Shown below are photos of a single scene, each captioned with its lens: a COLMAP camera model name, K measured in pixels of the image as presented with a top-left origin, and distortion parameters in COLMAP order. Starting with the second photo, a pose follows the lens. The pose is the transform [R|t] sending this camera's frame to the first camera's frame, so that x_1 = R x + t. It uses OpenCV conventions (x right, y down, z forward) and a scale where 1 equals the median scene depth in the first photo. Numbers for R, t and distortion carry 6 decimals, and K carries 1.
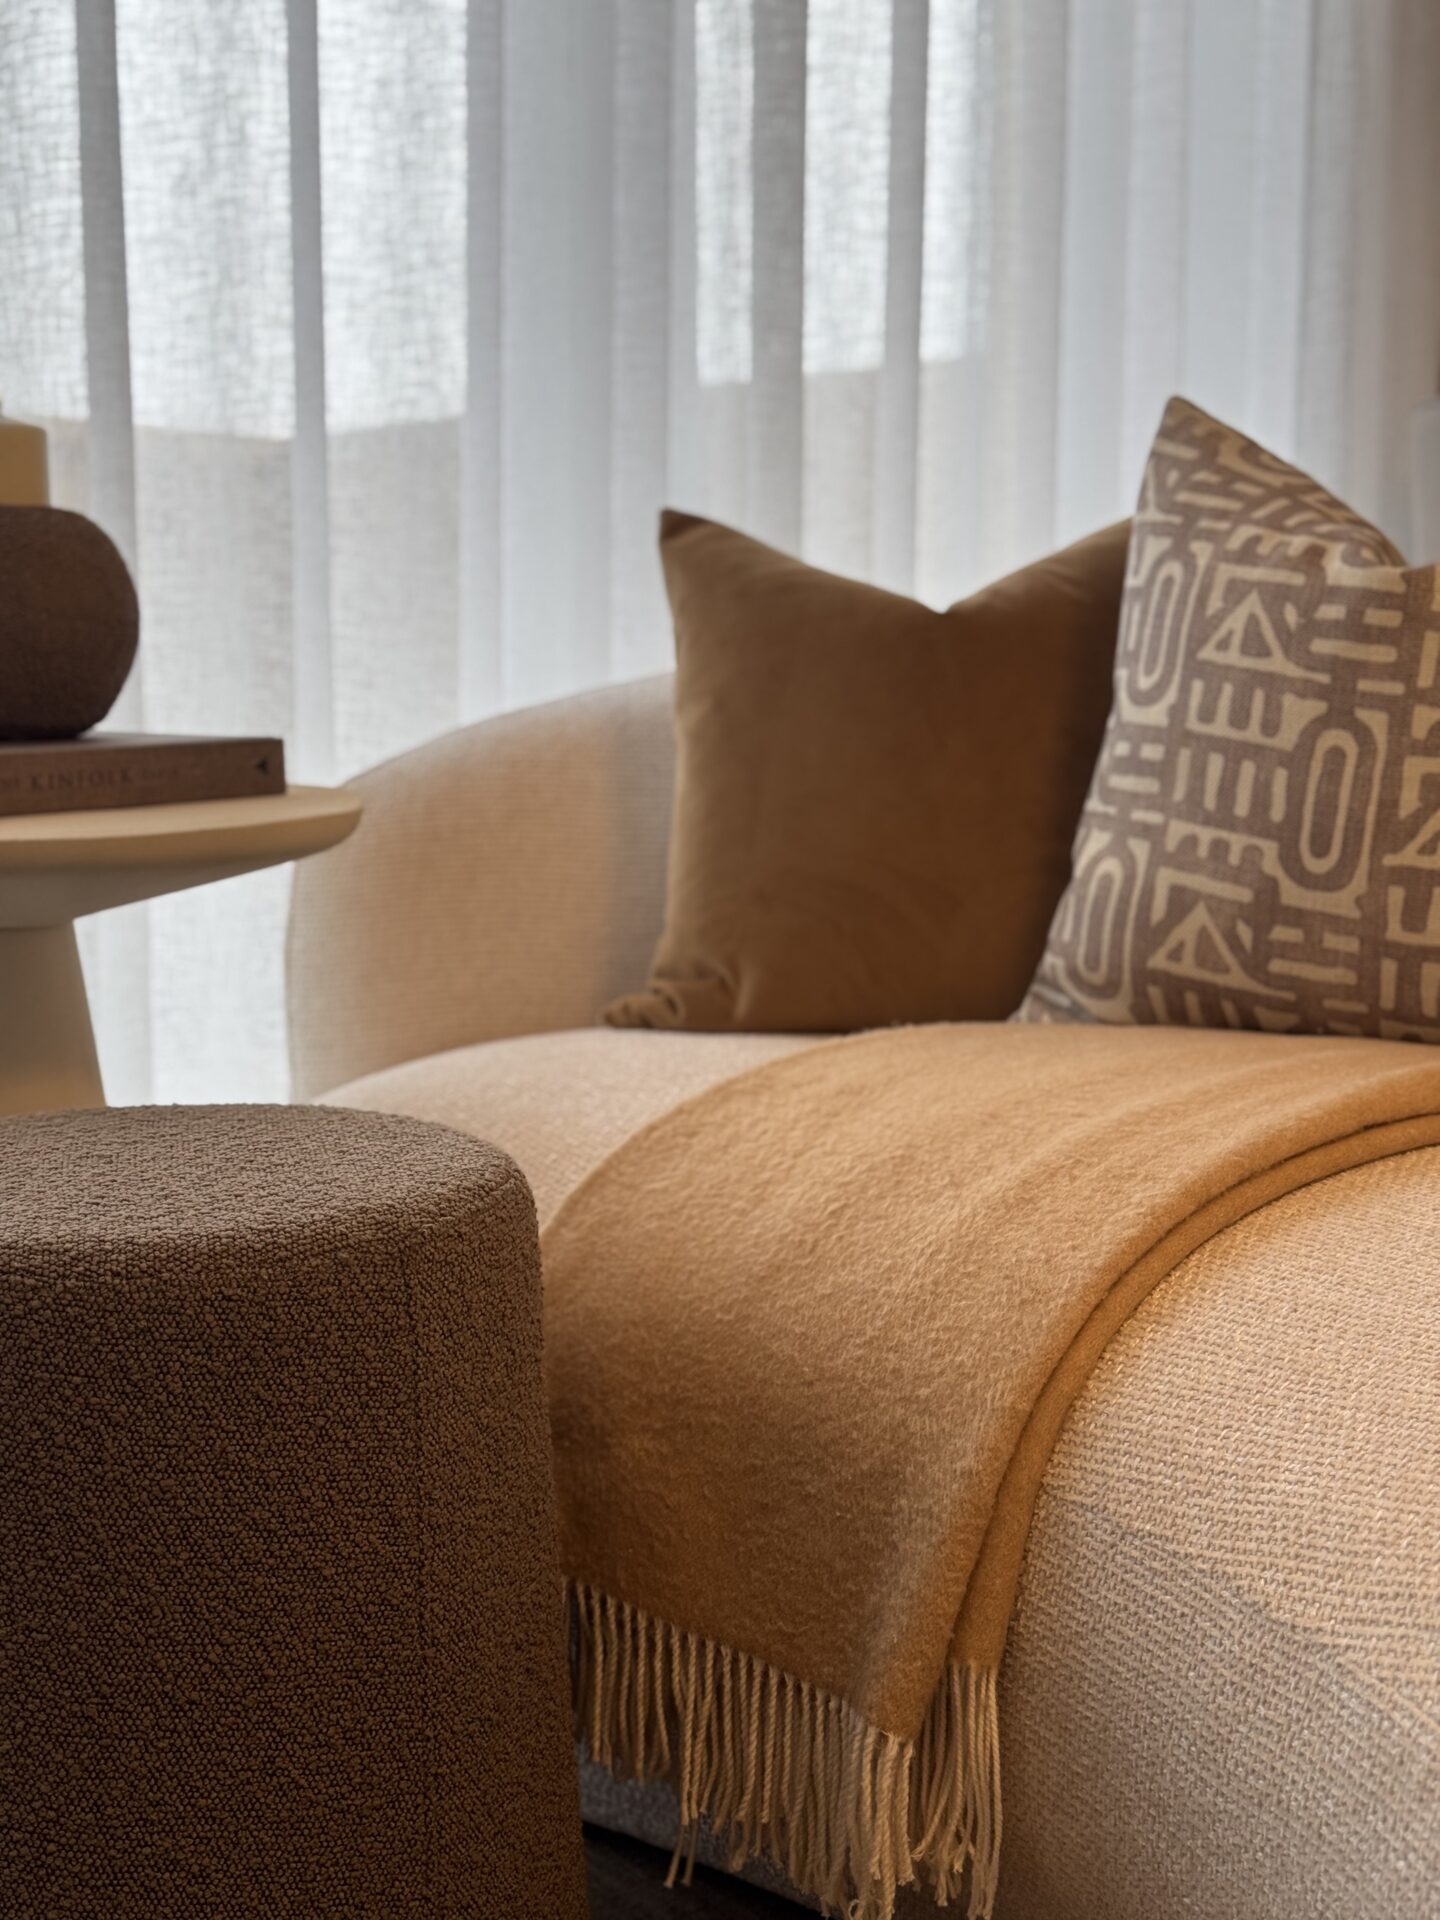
lens RADIAL K [[2699.3, 0, 726.3], [0, 2699.3, 935.8], [0, 0, 1]] dist [0.151044, 0.021226]
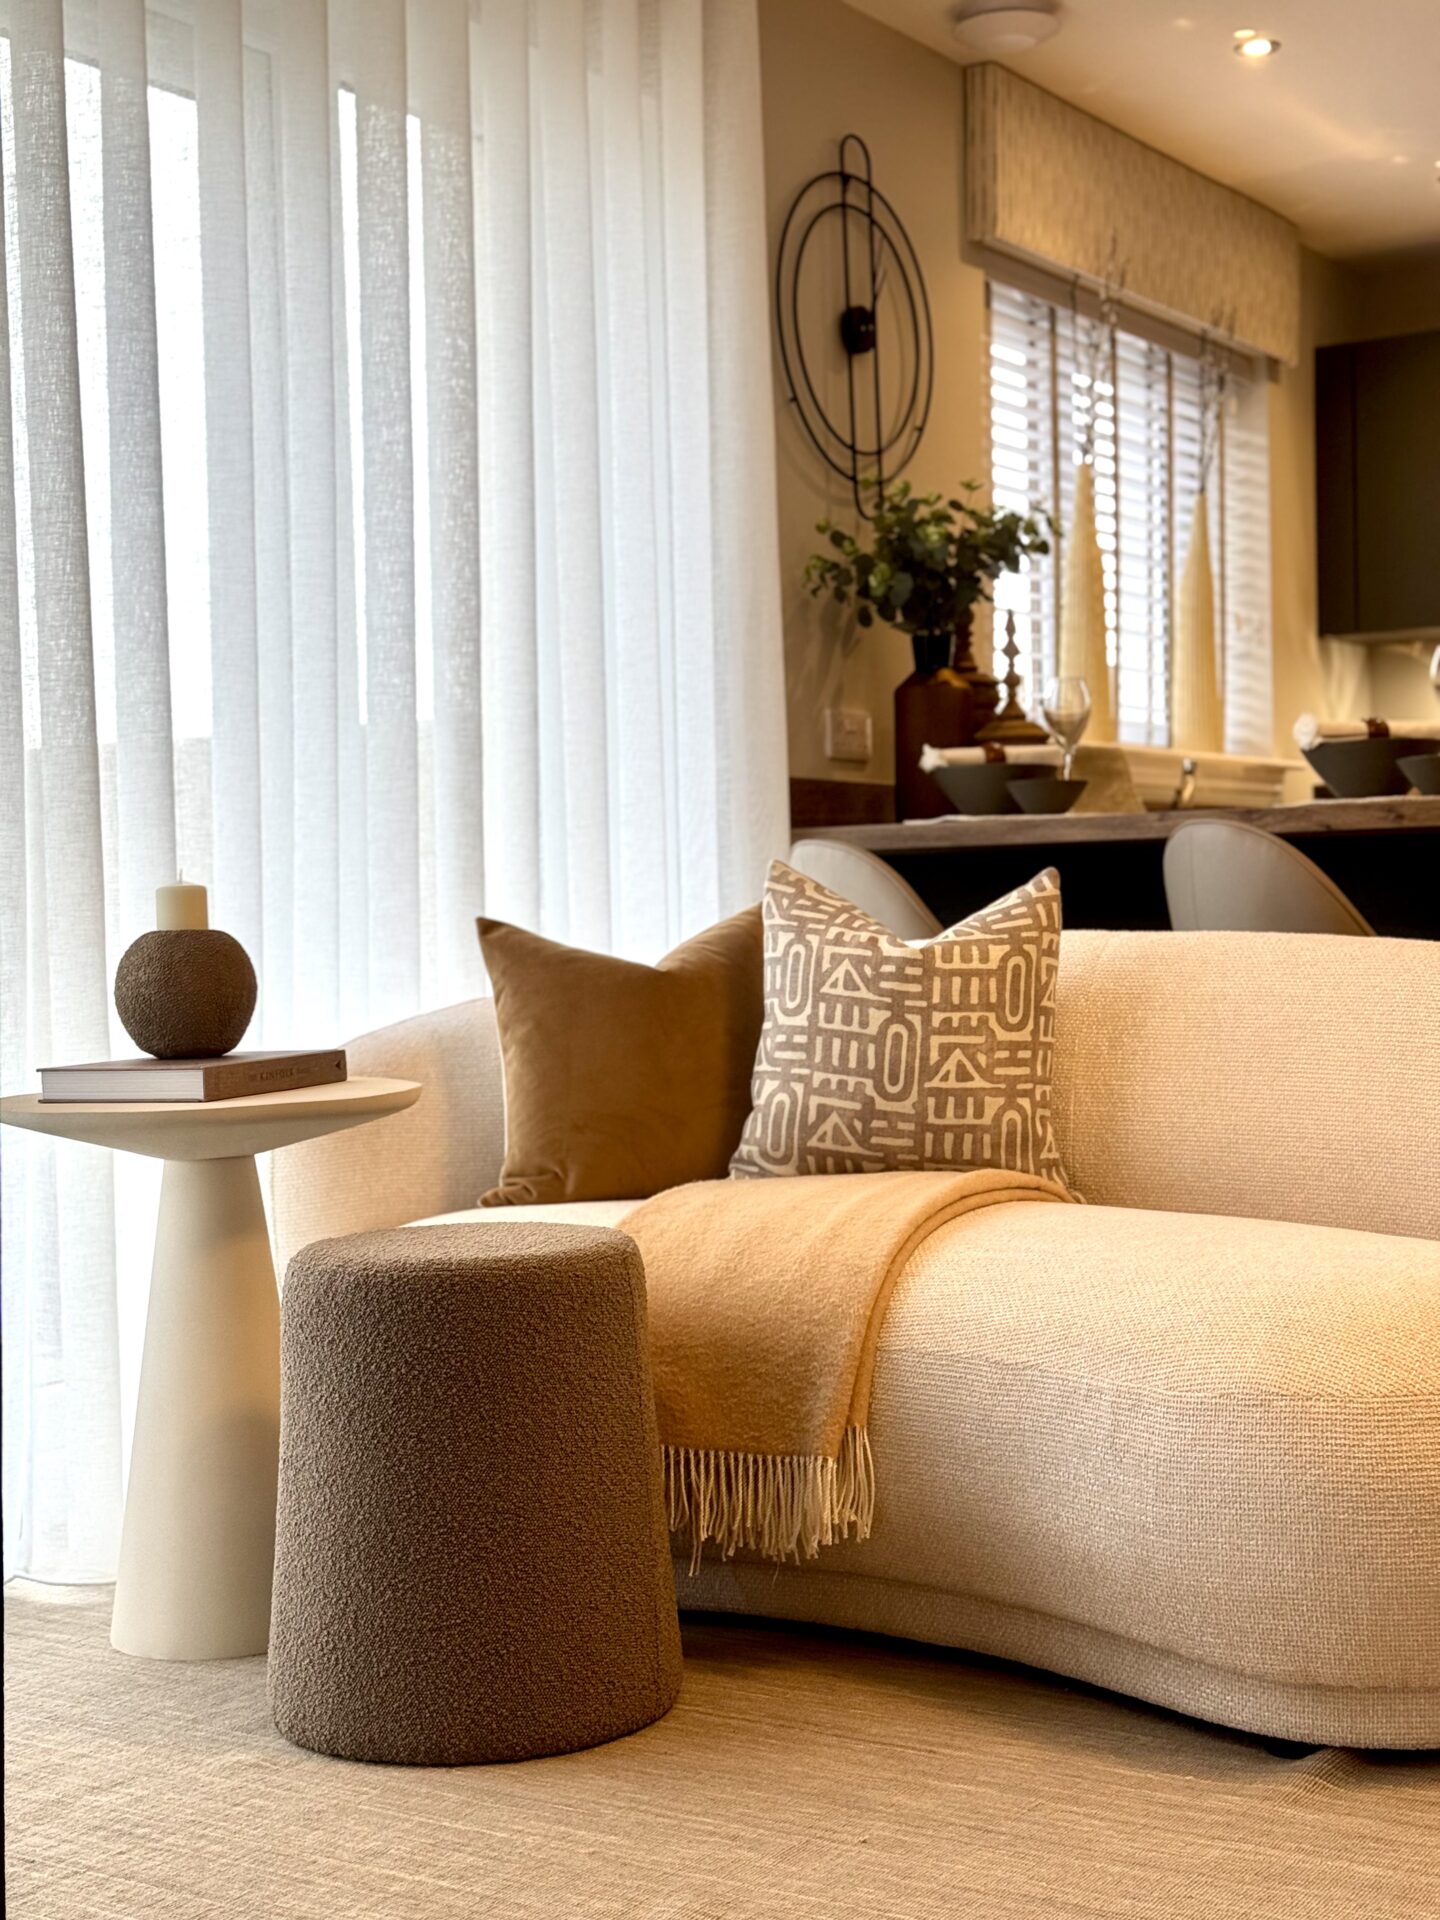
lens RADIAL K [[2738.1, 0, 720.0], [0, 2738.1, 960.0], [0, 0, 1]] dist [0.228724, -0.509116]
pose [[0.933521, -0.025131, 0.357641, -0.636127], [0.066116, 0.992499, -0.102835, 0.080542], [-0.352374, 0.119645, 0.928180, -0.886895]]
